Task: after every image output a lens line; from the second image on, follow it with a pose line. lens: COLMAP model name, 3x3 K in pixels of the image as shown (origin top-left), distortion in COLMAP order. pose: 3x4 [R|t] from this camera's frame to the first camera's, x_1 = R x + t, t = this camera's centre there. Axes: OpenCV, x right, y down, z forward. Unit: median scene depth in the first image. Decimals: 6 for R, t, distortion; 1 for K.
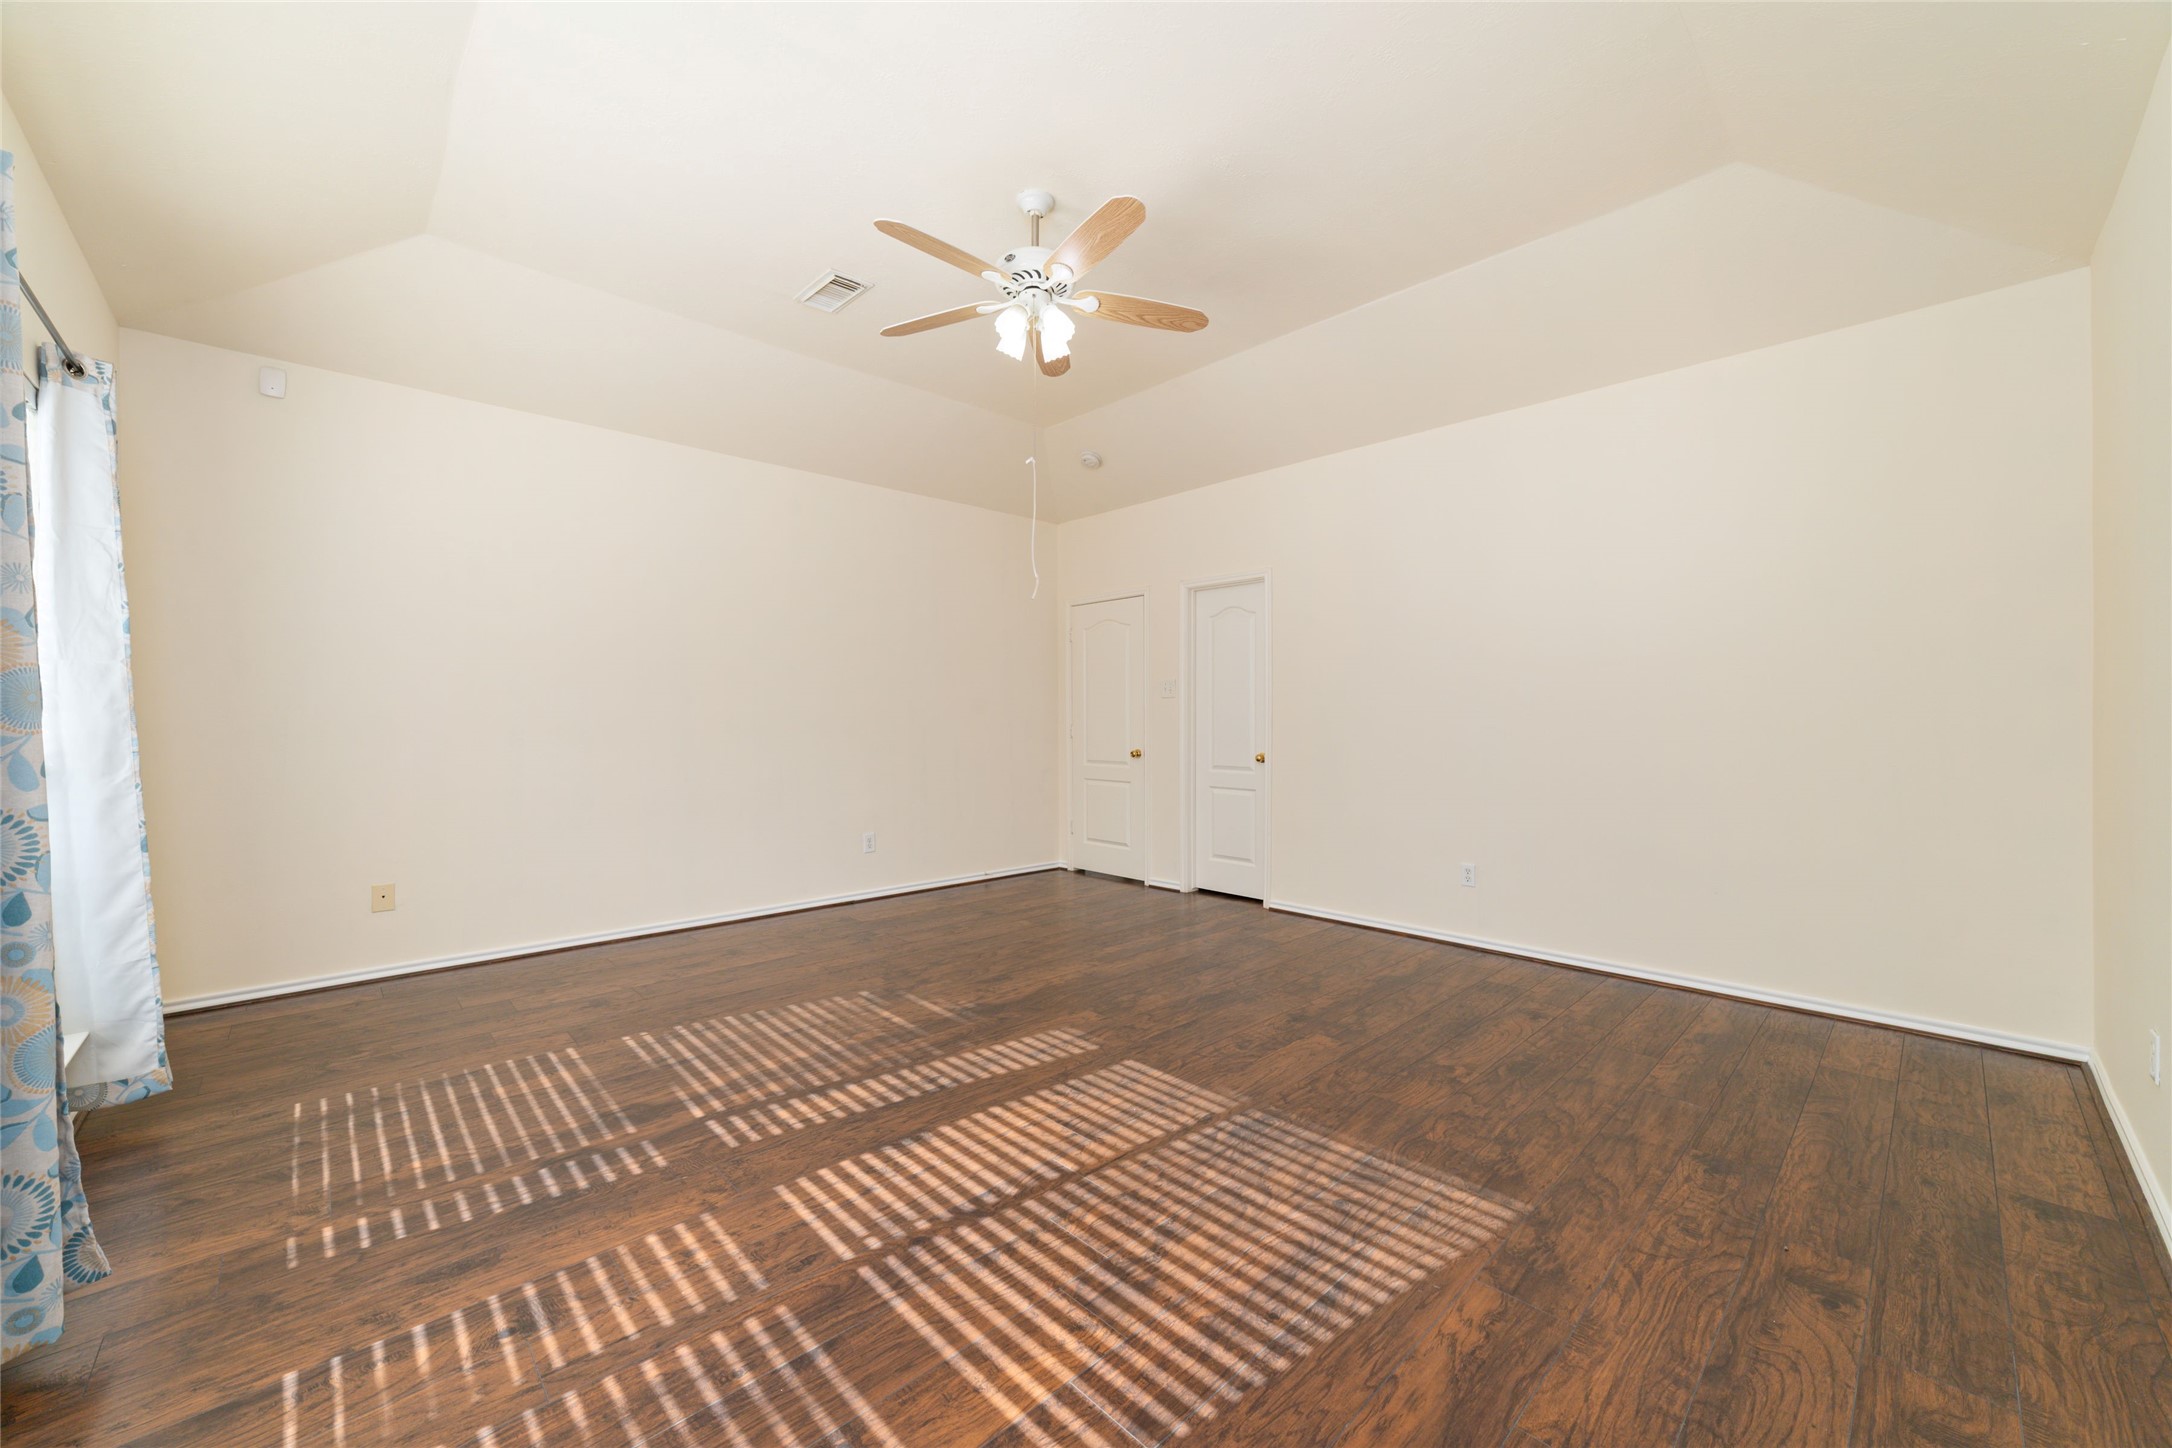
lens RADIAL K [[821.2, 0, 1086.0], [0, 821.2, 724.0], [0, 0, 1]] dist [-0.000056, -0.000004]
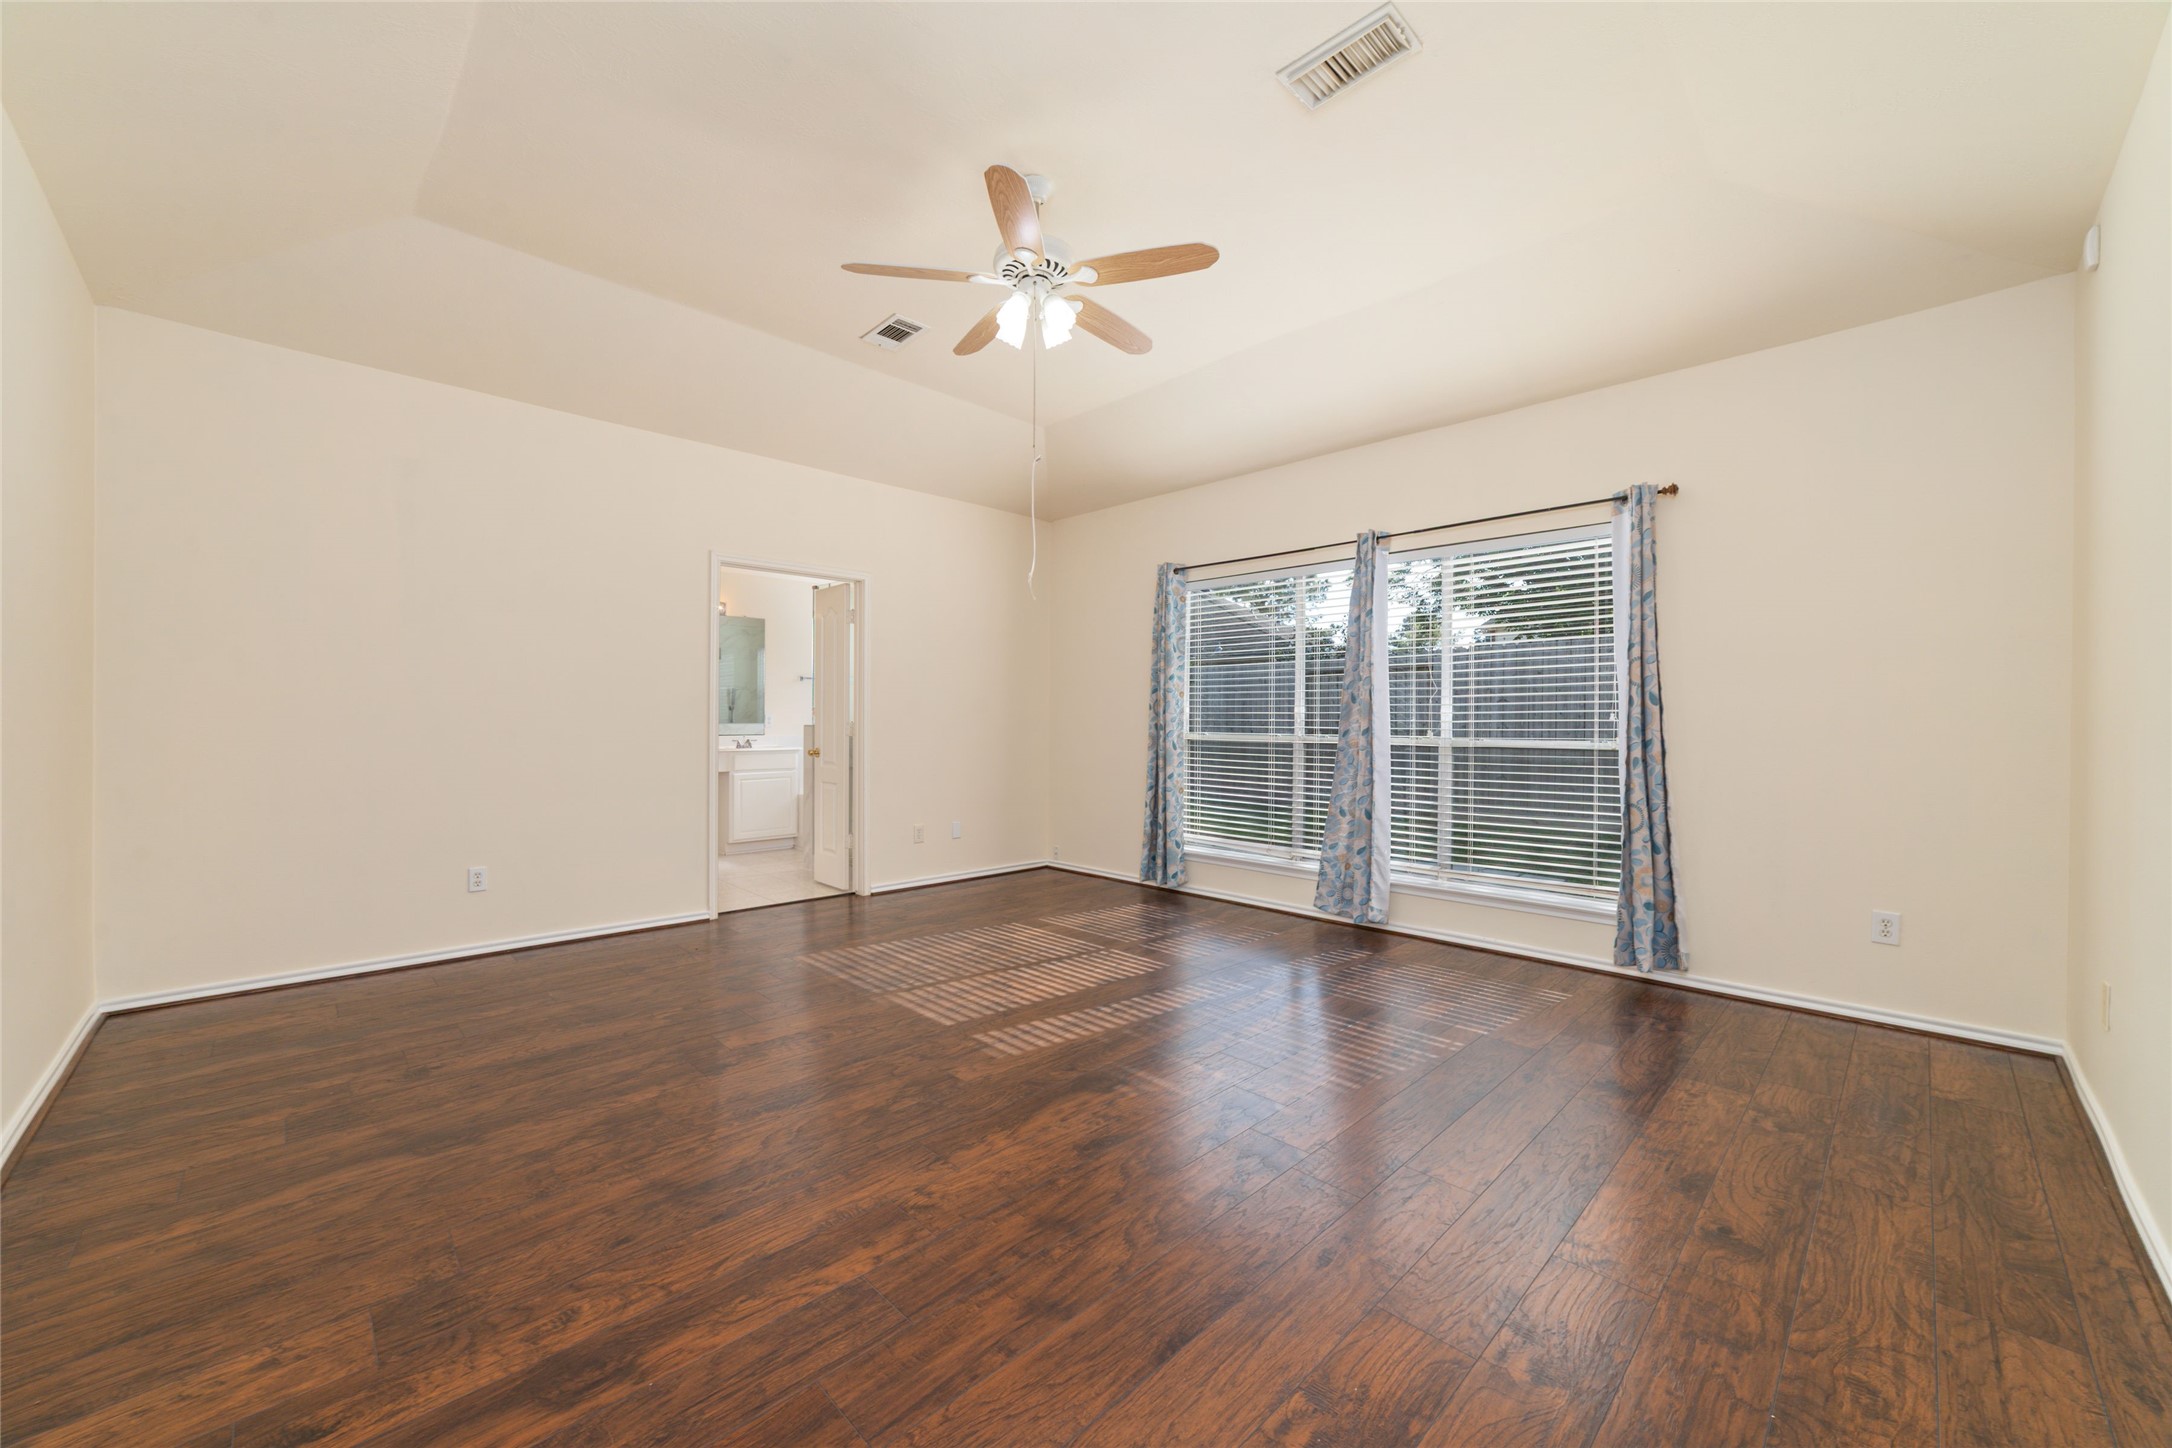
lens RADIAL K [[821.2, 0, 1086.0], [0, 821.2, 724.0], [0, 0, 1]] dist [-0.000056, -0.000004]
pose [[-0.999874, -0.001834, -0.015799, -0.136930], [-0.001880, 0.999994, 0.002910, 0.007327], [0.015793, 0.002939, -0.999871, 2.511023]]
